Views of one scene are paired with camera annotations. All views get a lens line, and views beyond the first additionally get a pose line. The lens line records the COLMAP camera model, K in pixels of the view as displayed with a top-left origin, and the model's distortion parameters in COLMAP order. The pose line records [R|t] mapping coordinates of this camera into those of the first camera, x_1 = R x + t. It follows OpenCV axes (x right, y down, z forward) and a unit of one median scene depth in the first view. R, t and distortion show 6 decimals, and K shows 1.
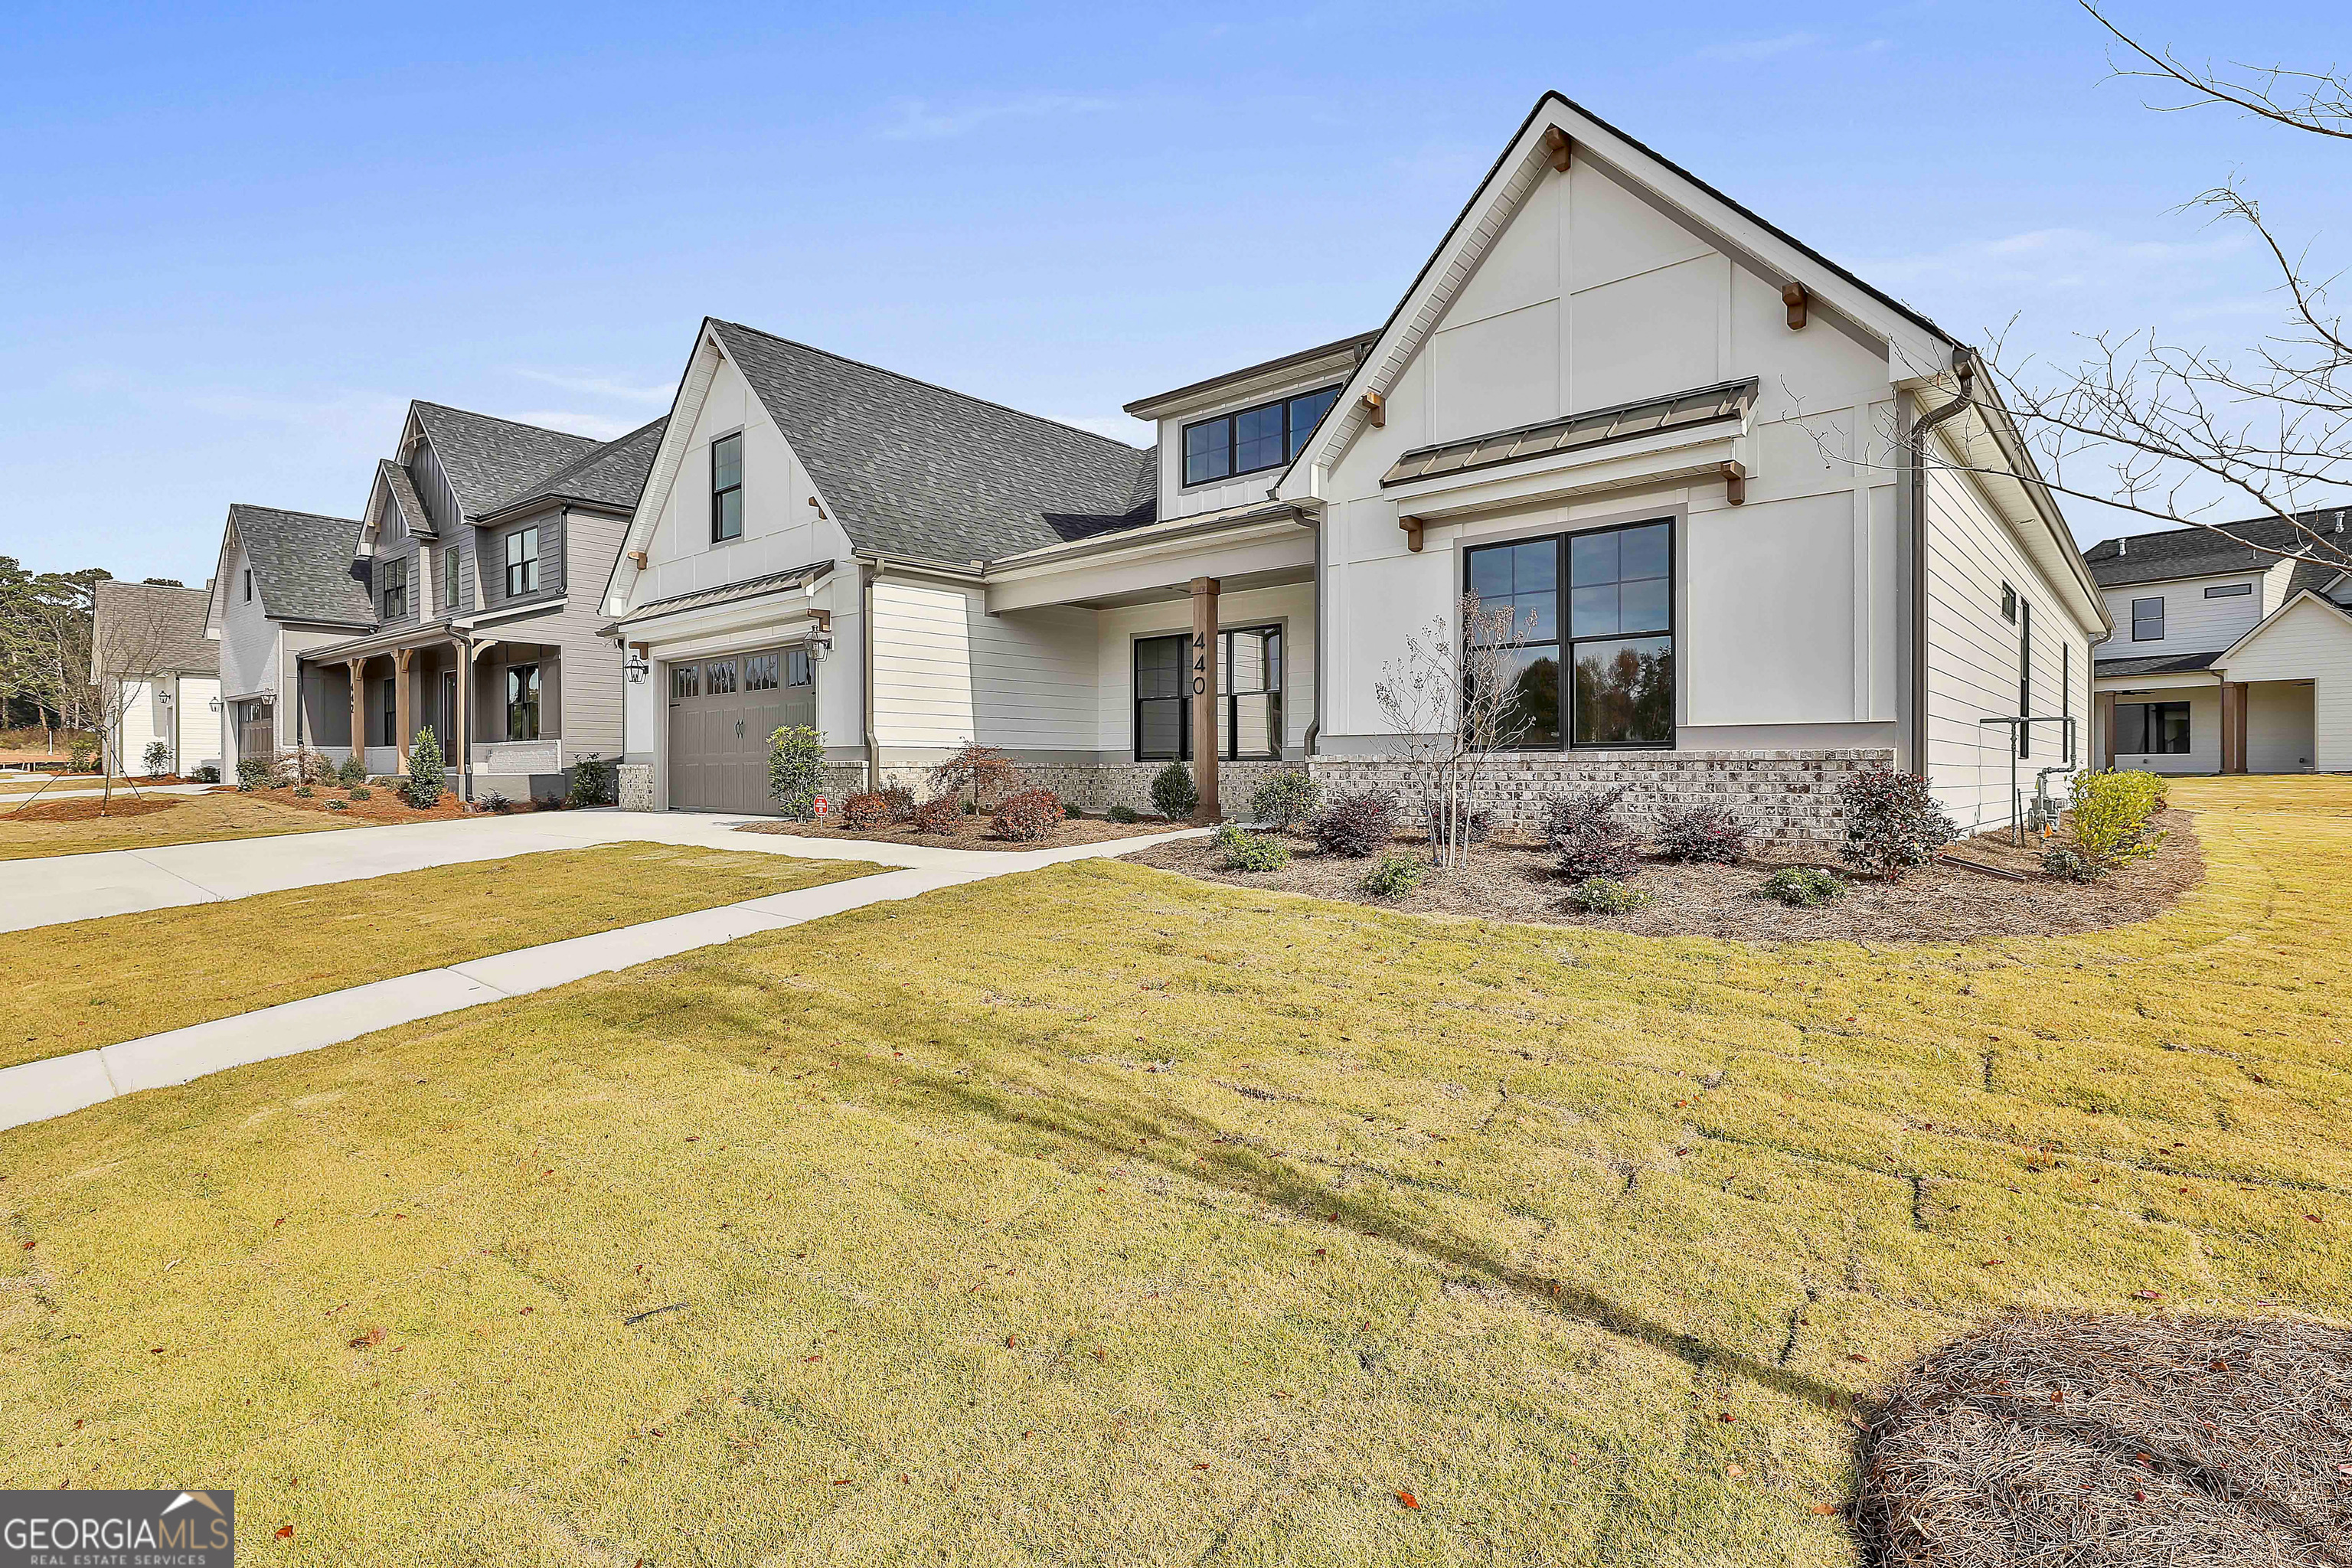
lens RADIAL K [[1136.0, 0, 1180.4], [0, 1136.0, 776.1], [0, 0, 1]] dist [-0.000885, 0.001564]
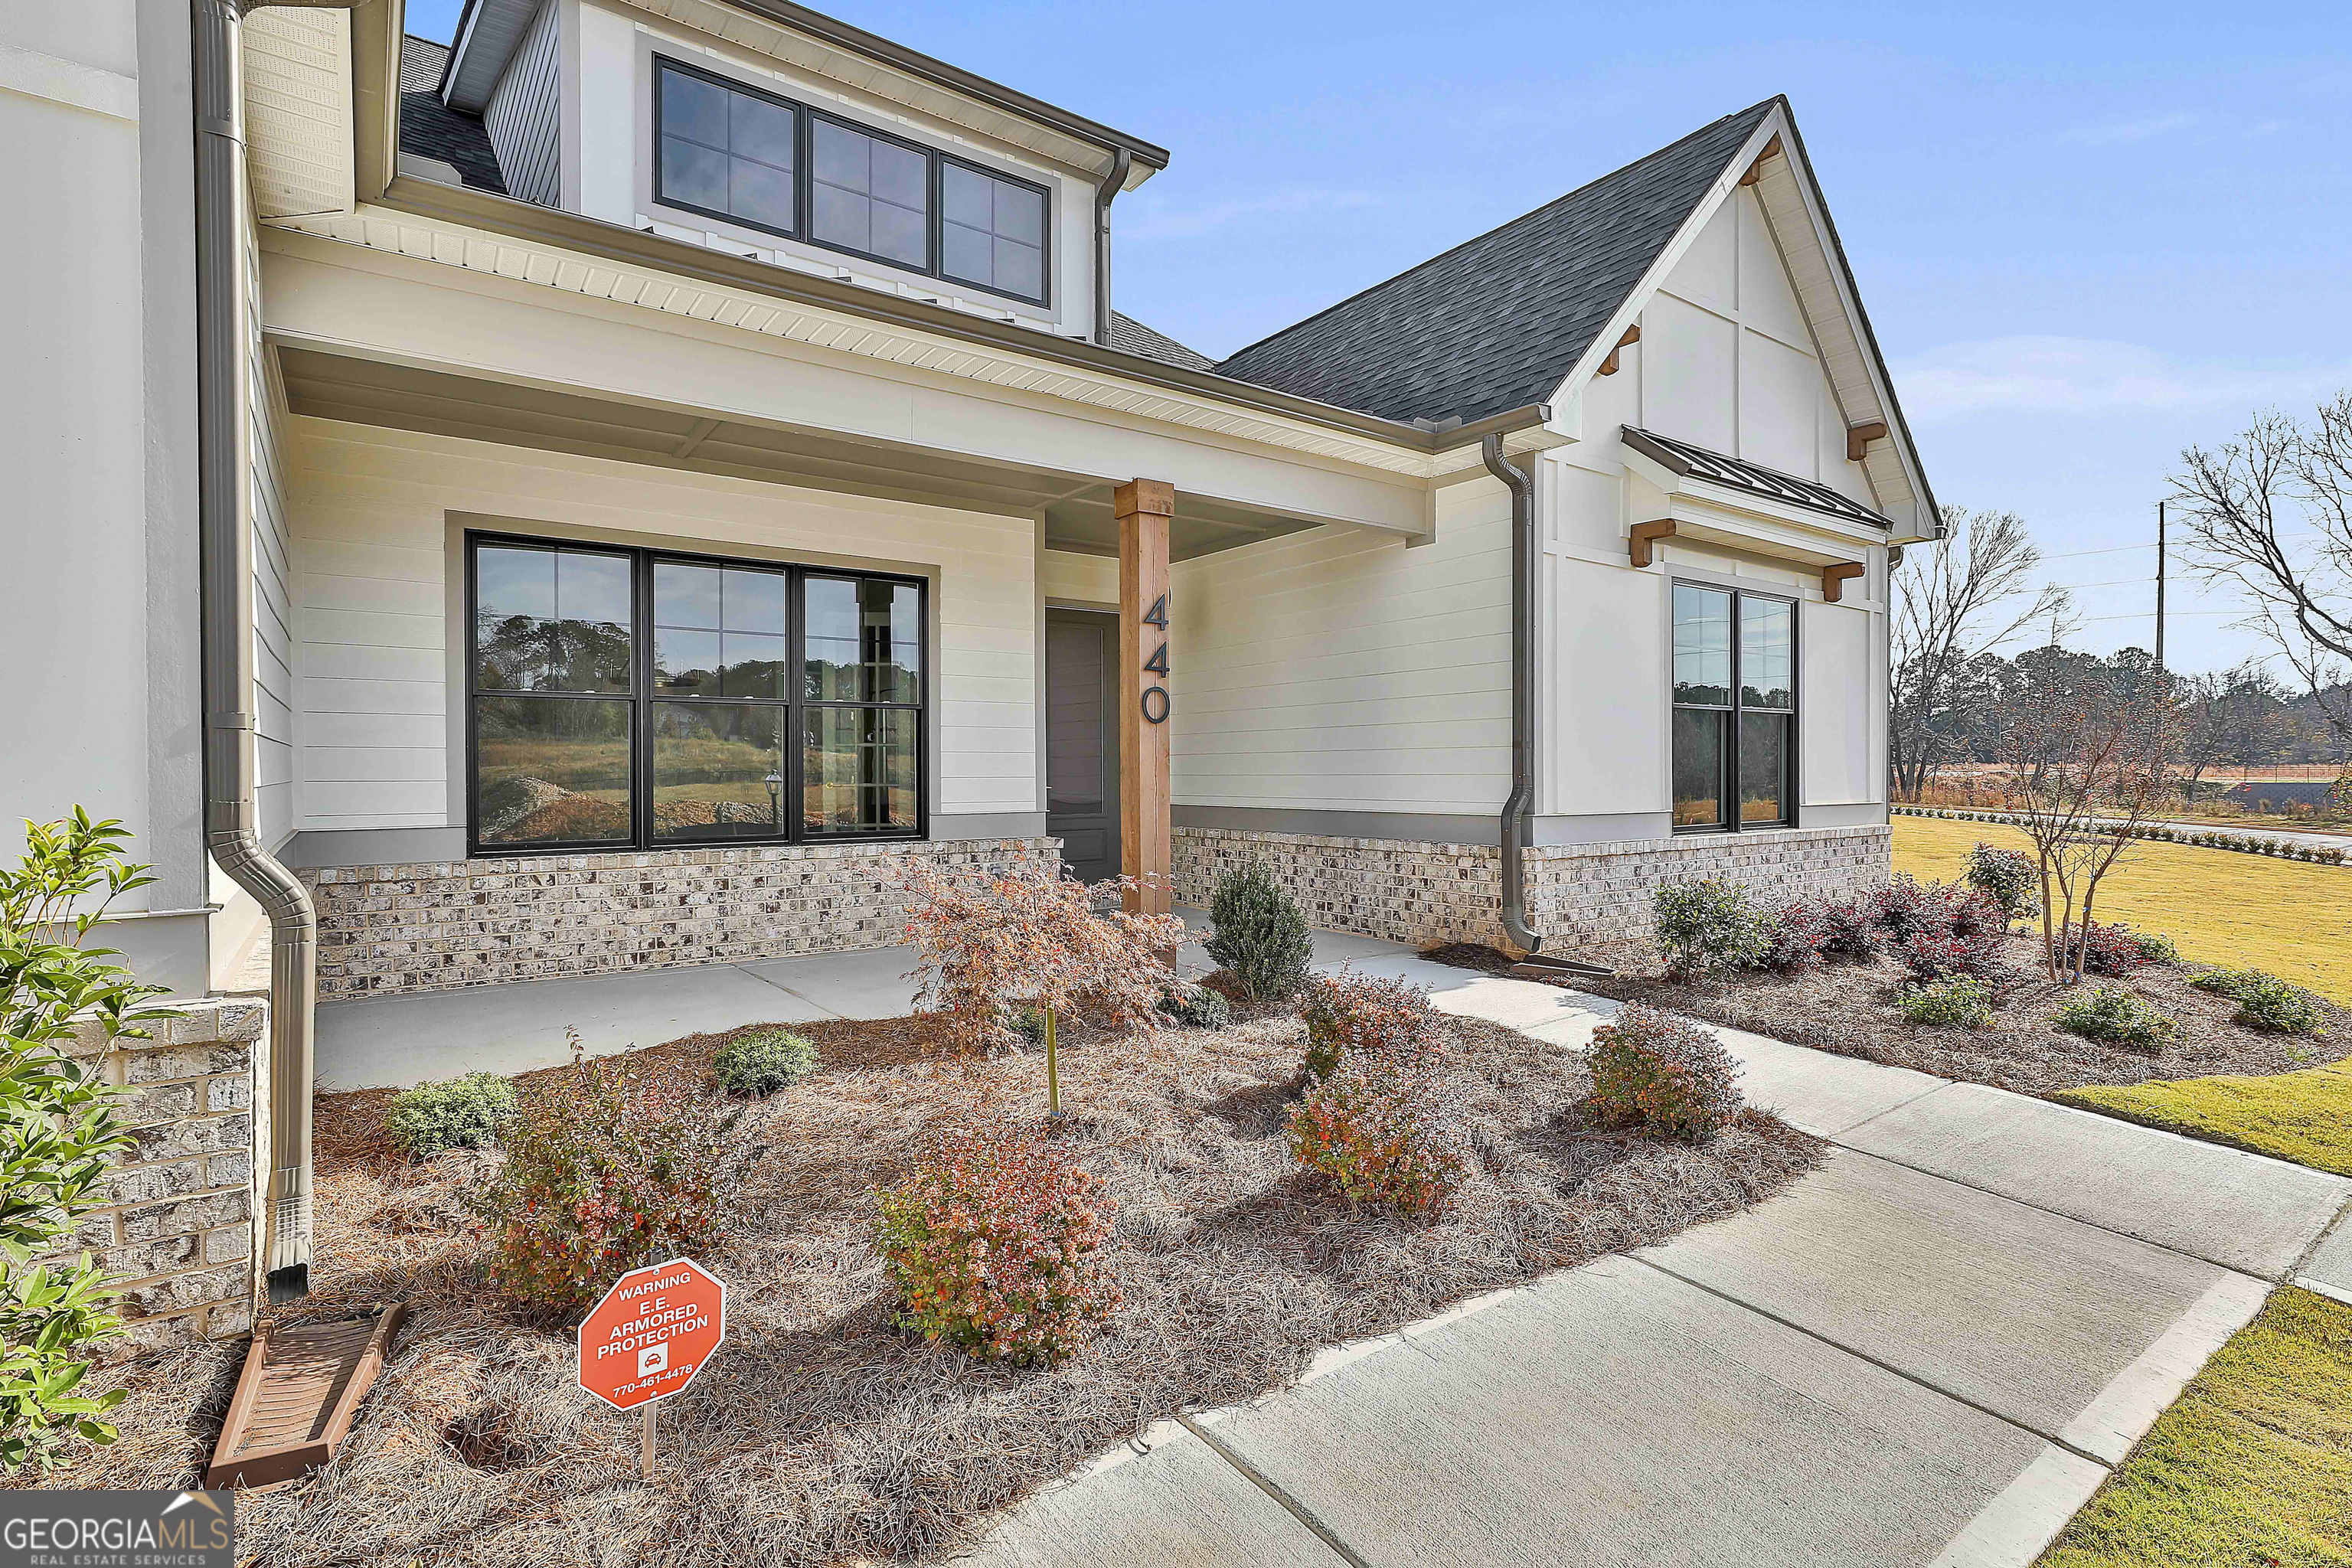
lens RADIAL K [[1128.8, 0, 1178.4], [0, 1128.8, 780.7], [0, 0, 1]] dist [-0.008411, -0.000225]
pose [[0.216850, -0.009803, 0.976156, -0.575781], [0.003988, 0.999950, 0.009156, -0.066430], [-0.976197, 0.001907, 0.216878, 1.138622]]
